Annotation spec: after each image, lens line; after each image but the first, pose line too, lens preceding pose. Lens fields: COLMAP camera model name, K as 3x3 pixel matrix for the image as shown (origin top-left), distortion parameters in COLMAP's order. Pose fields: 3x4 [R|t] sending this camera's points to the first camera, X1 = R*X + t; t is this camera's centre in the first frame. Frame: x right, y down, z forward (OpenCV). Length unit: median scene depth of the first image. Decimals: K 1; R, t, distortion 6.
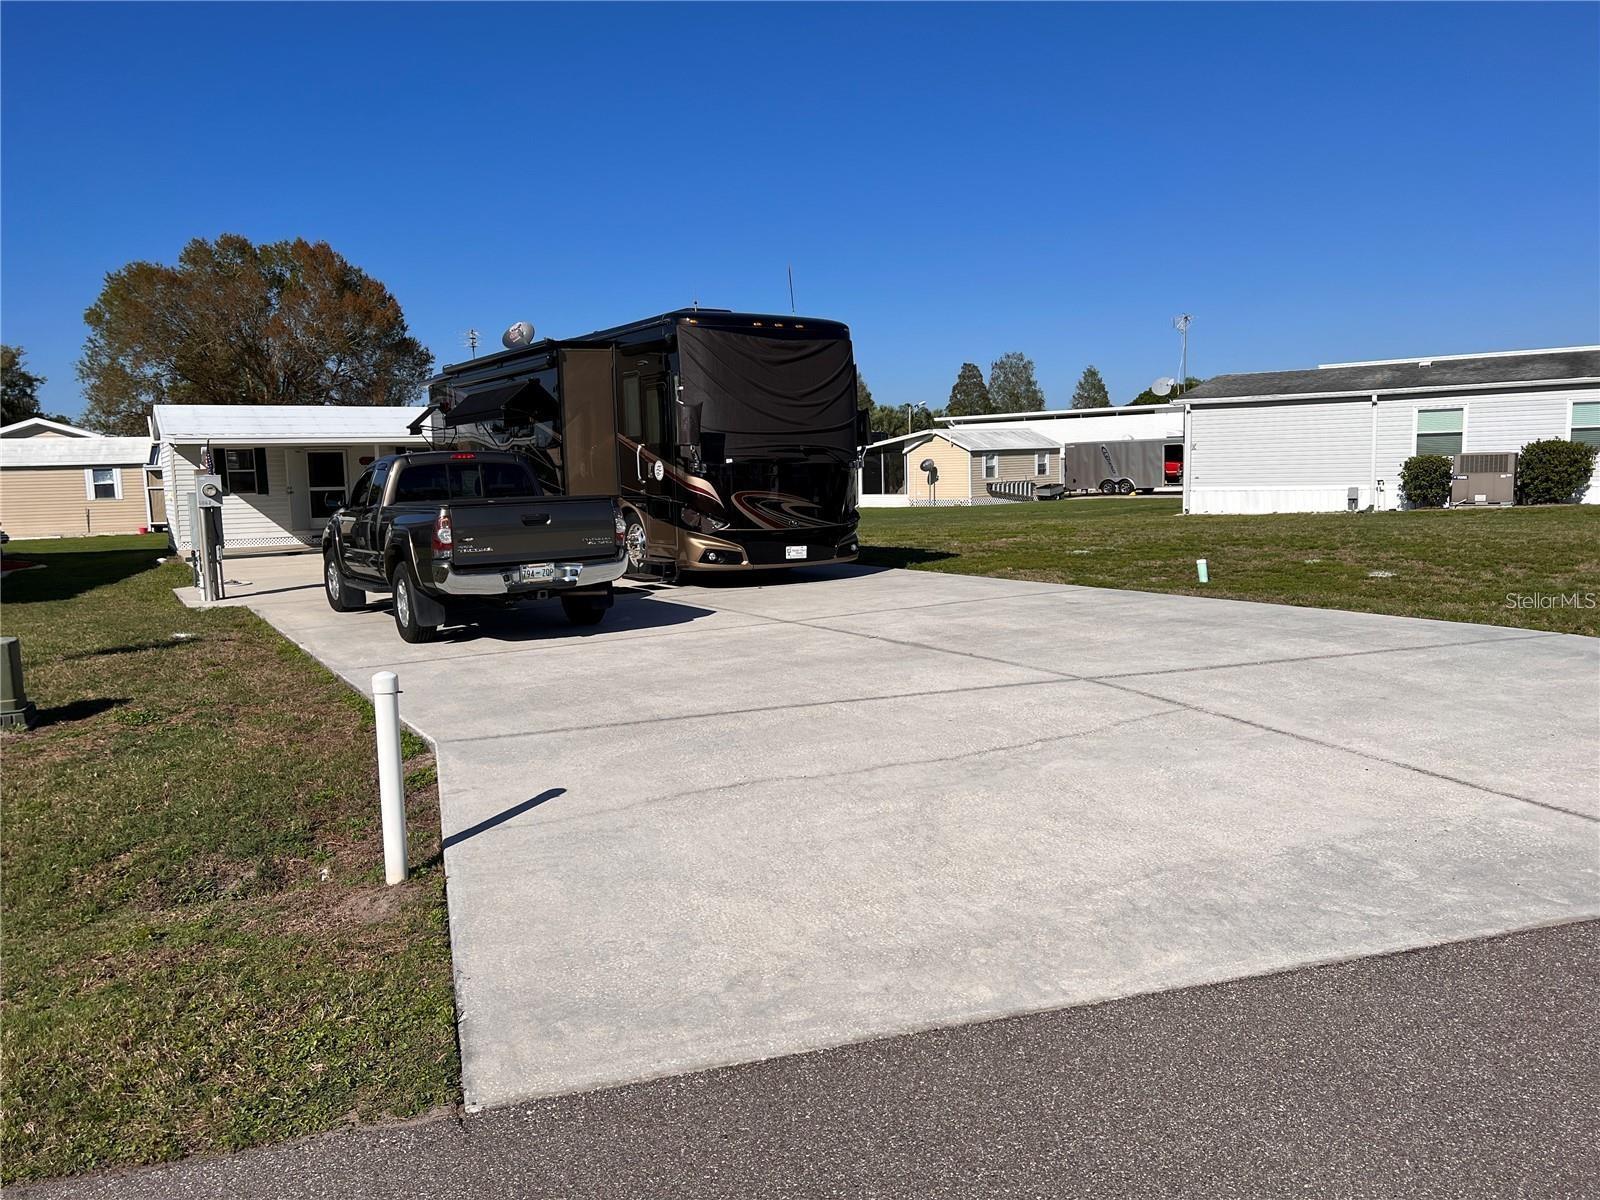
lens RADIAL K [[1205.3, 0, 807.7], [0, 1205.3, 623.4], [0, 0, 1]] dist [0.053716, -0.071797]
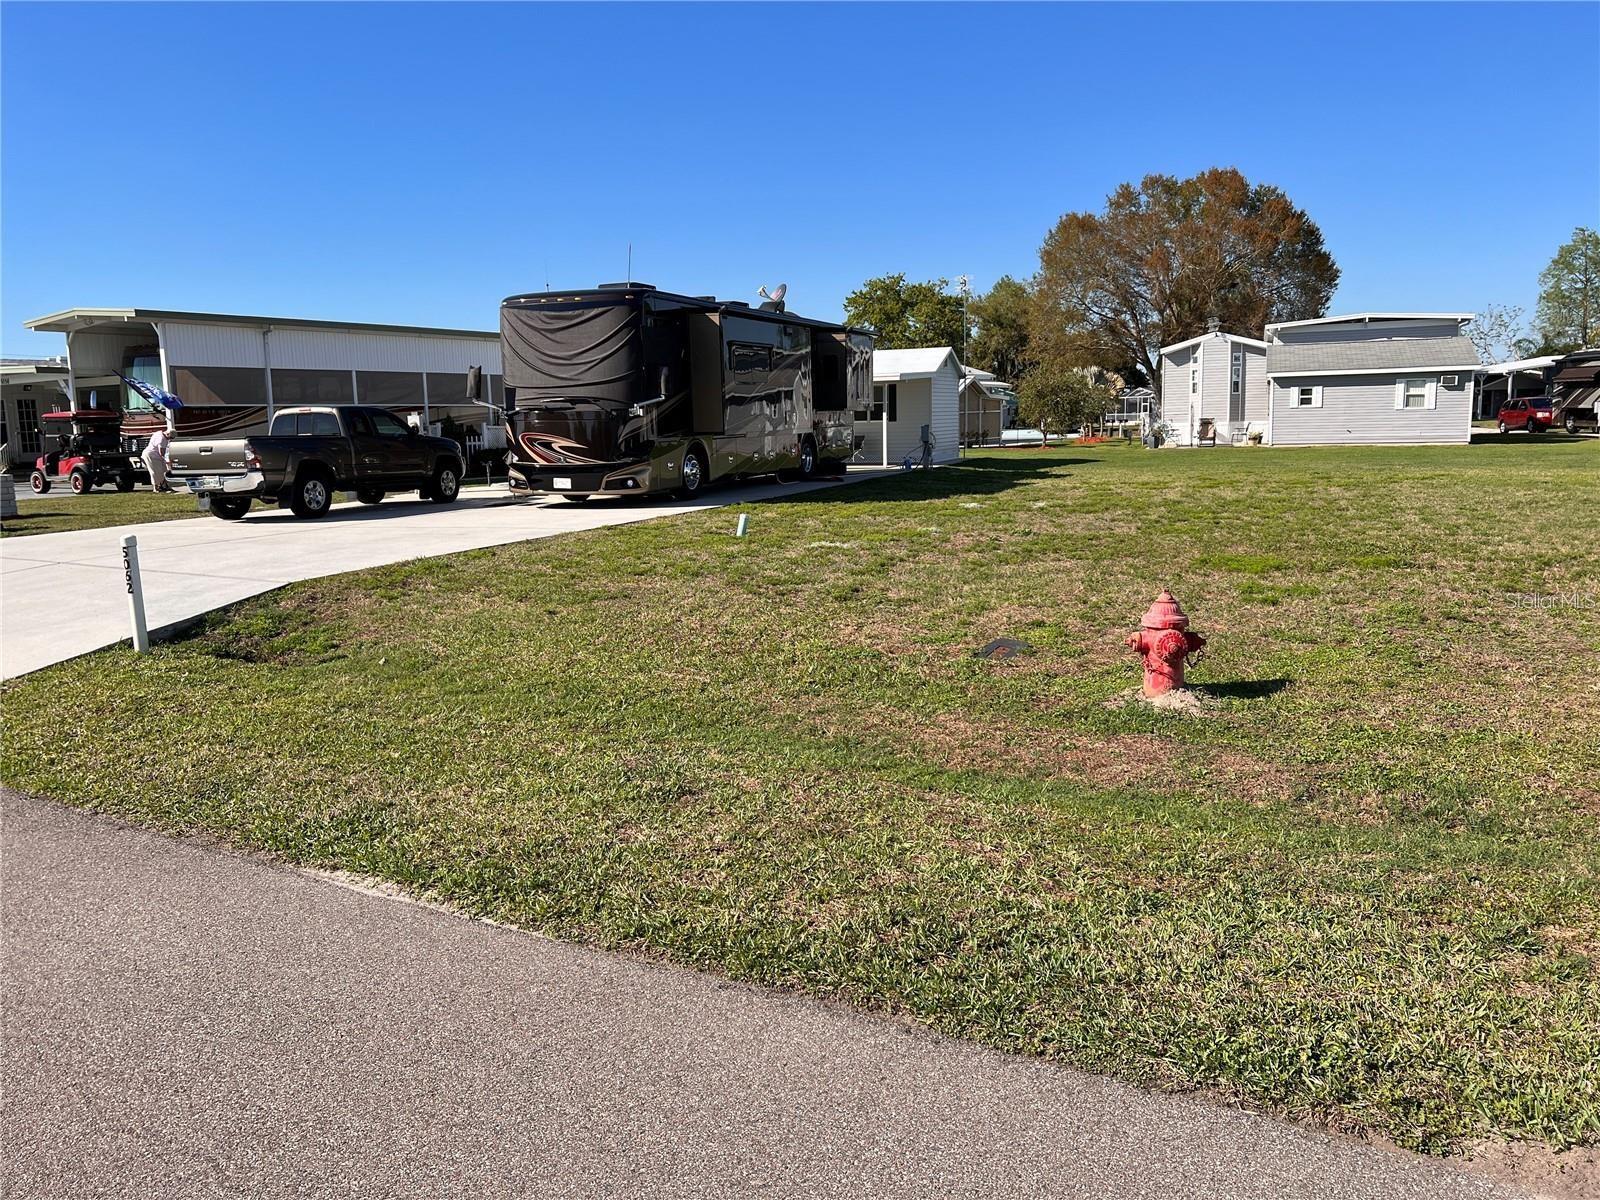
lens RADIAL K [[1214.2, 0, 800.0], [0, 1214.2, 600.0], [0, 0, 1]] dist [0.061014, -0.074011]
pose [[0.589348, 0.131550, -0.797097, 1.095235], [-0.092420, 0.991154, 0.095244, -0.077661], [0.802576, 0.017536, 0.596293, 0.426952]]
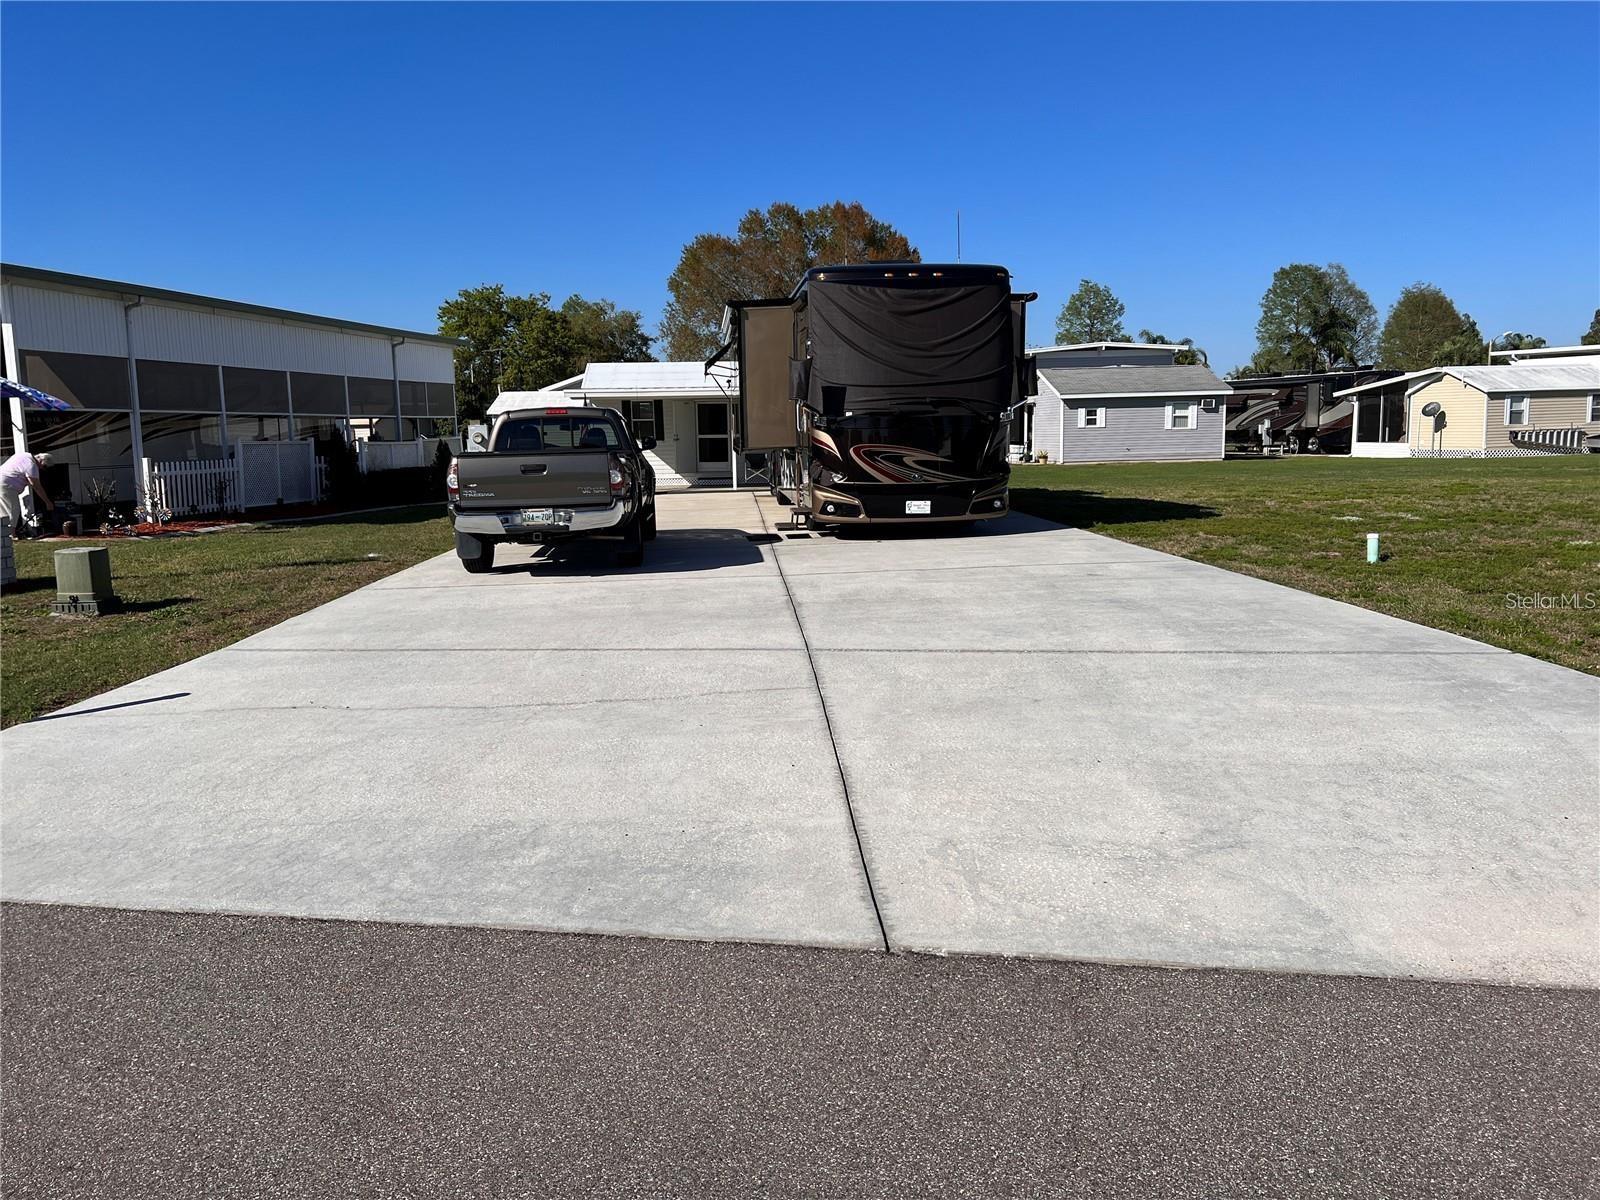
lens RADIAL K [[1214.2, 0, 800.0], [0, 1214.2, 600.0], [0, 0, 1]] dist [0.061014, -0.074011]
pose [[0.883794, 0.071071, -0.462447, 0.349916], [-0.059159, 0.997438, 0.040232, -0.016809], [0.464121, -0.008199, 0.885734, 0.074806]]
